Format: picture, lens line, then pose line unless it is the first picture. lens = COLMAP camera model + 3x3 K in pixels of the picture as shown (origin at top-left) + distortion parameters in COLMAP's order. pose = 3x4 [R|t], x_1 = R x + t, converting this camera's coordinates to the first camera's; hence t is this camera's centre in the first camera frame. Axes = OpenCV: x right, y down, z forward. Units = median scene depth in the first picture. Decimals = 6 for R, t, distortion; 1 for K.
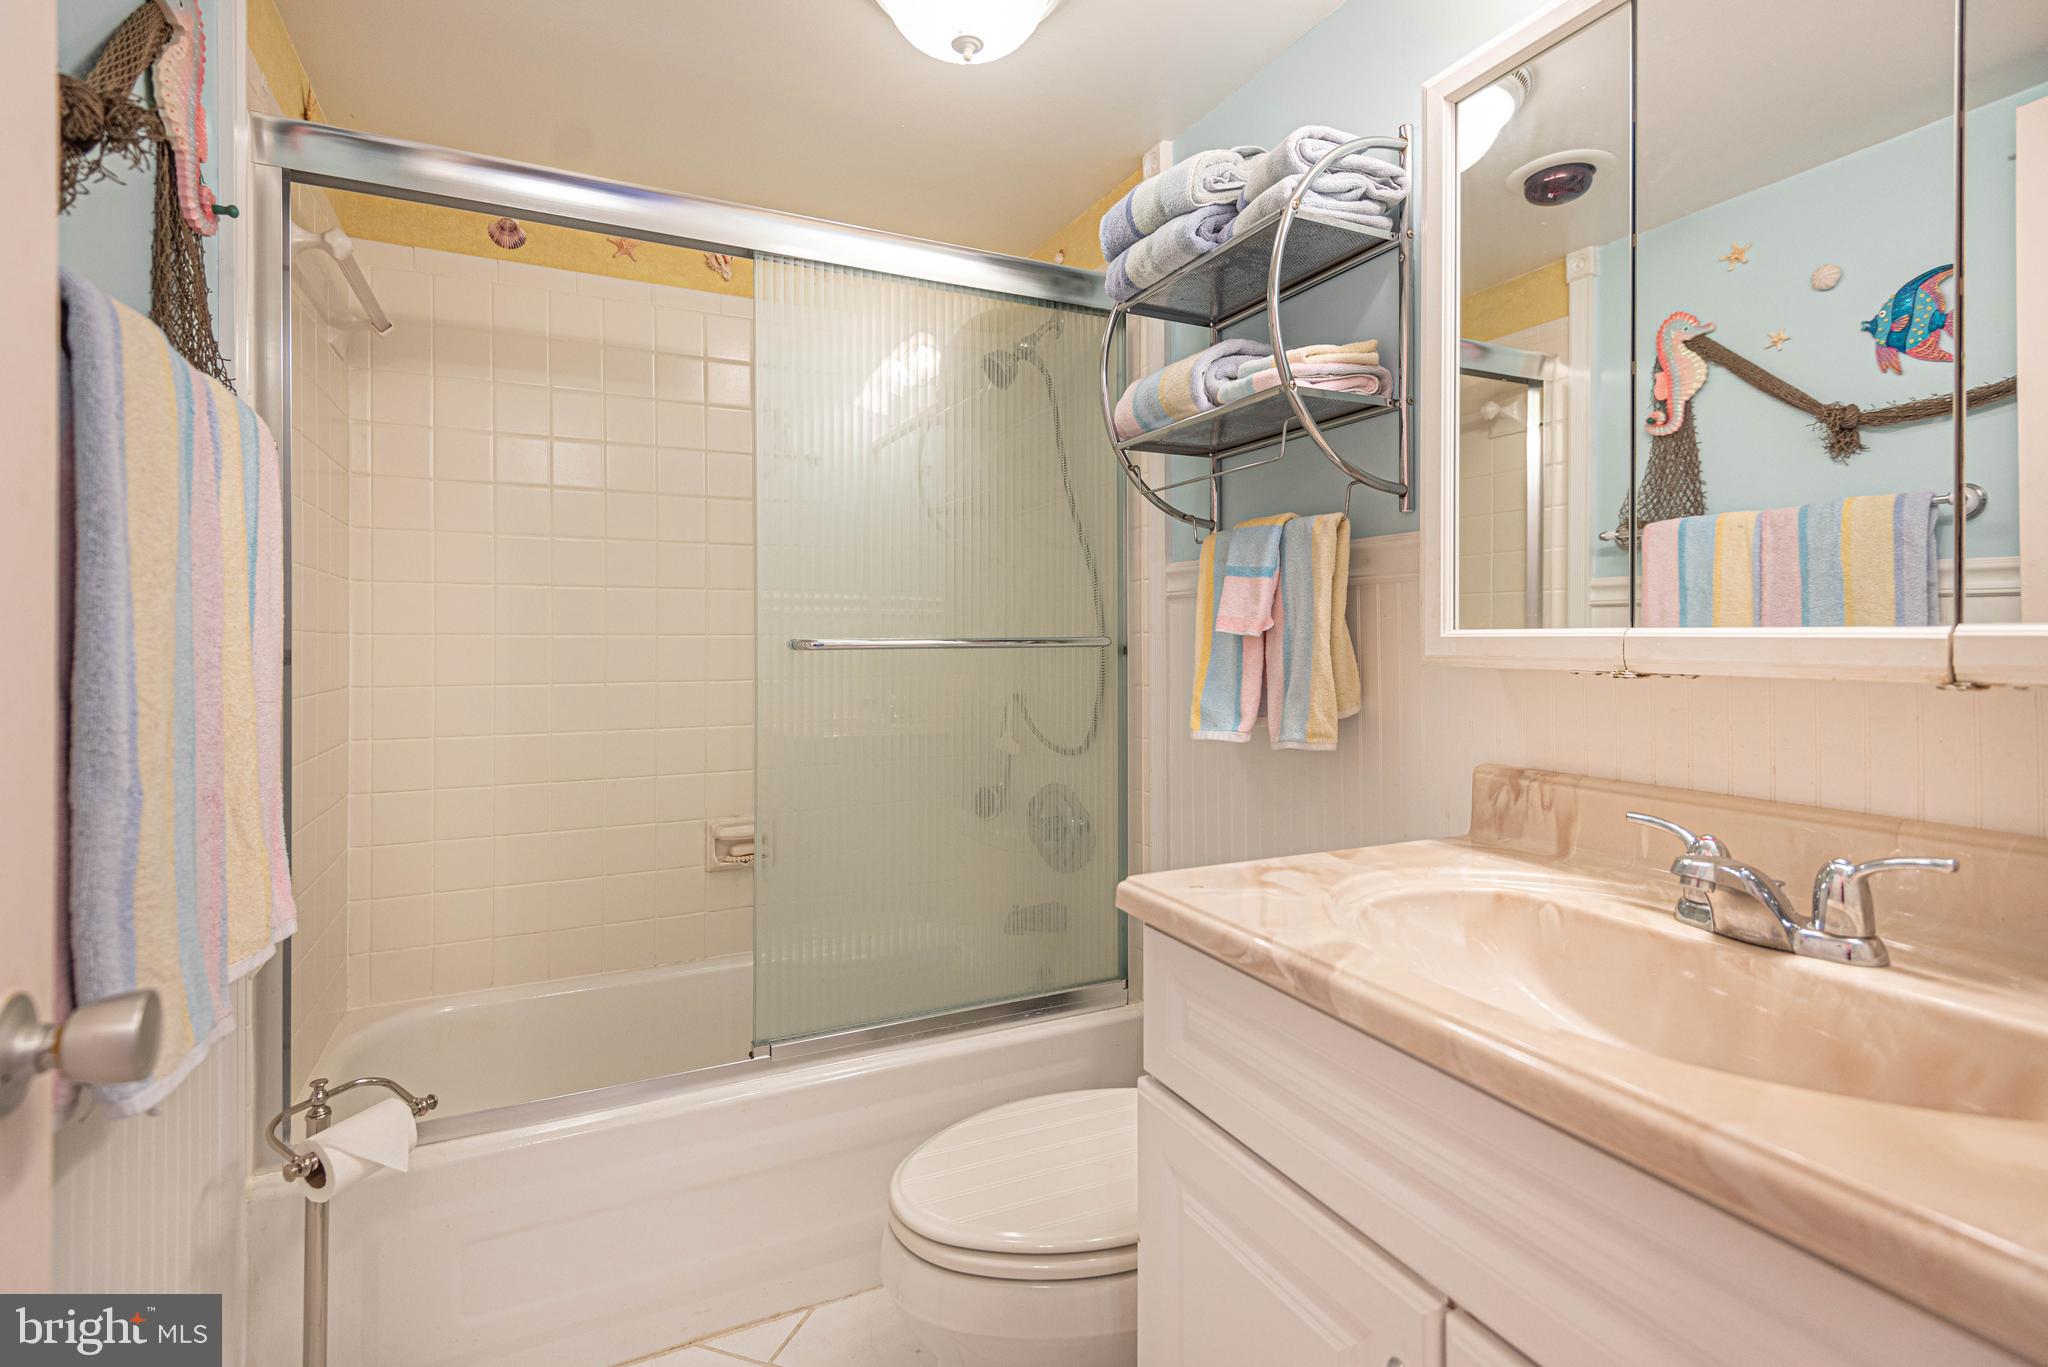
lens RADIAL K [[954.2, 0, 1032.0], [0, 954.2, 637.5], [0, 0, 1]] dist [0.014868, -0.009157]
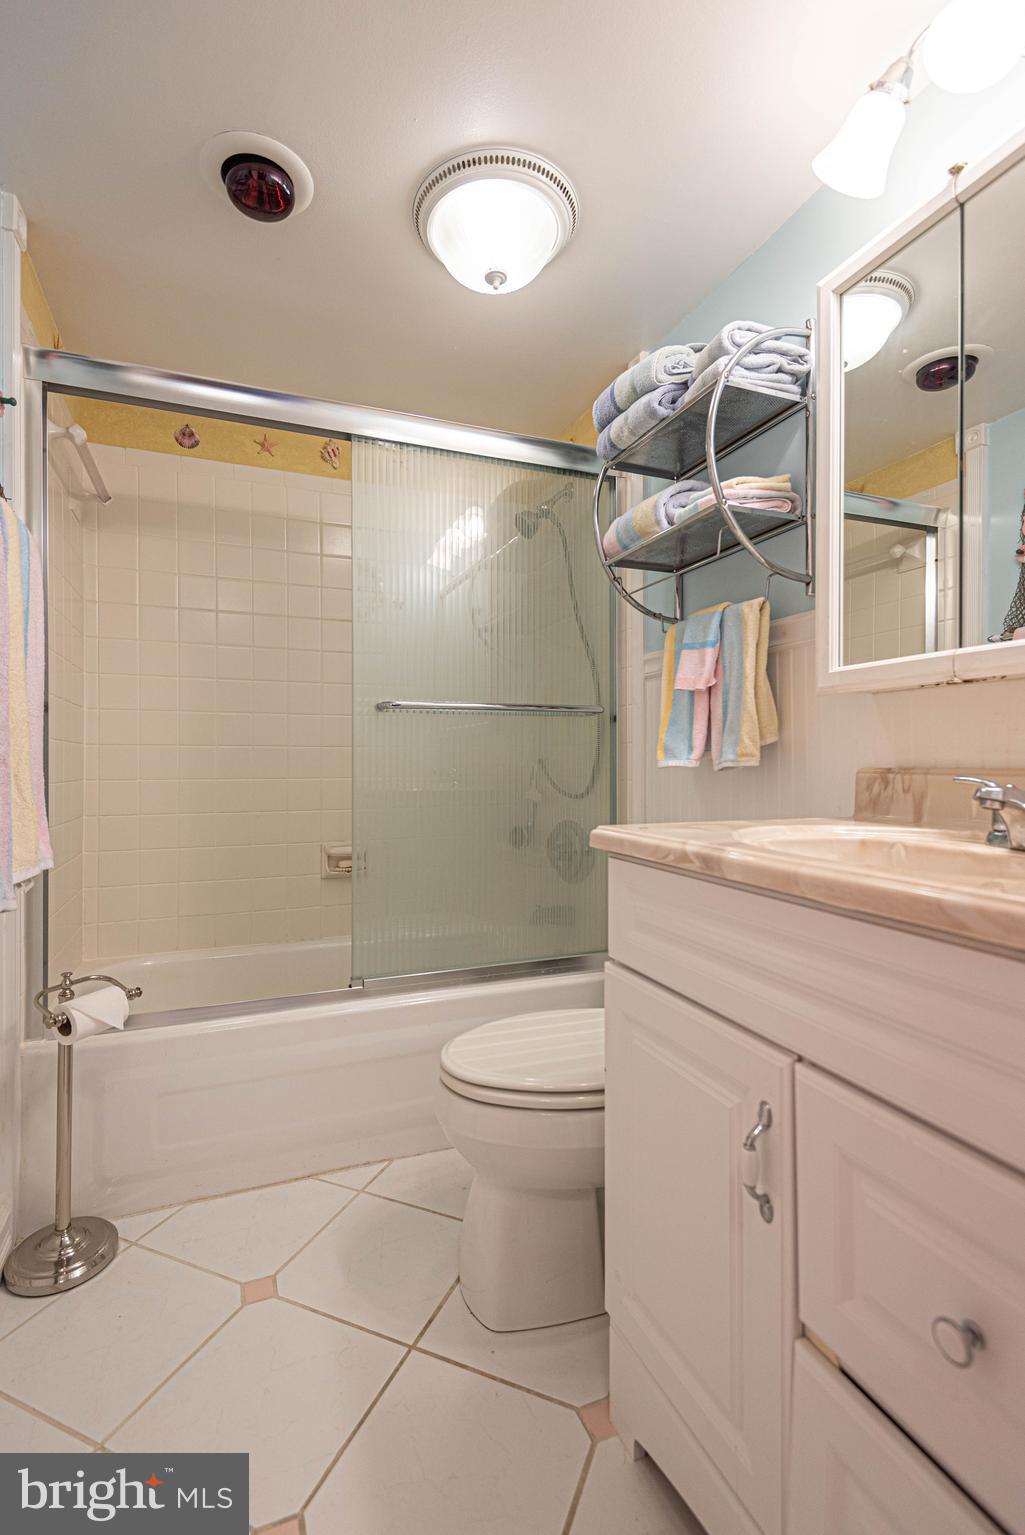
lens RADIAL K [[715.2, 0, 515.9], [0, 715.2, 764.7], [0, 0, 1]] dist [0.014868, -0.009157]
pose [[0.997260, -0.003945, -0.073874, 0.039367], [0.003556, 0.999979, -0.005388, 0.113351], [0.073894, 0.005111, 0.997253, -0.064174]]
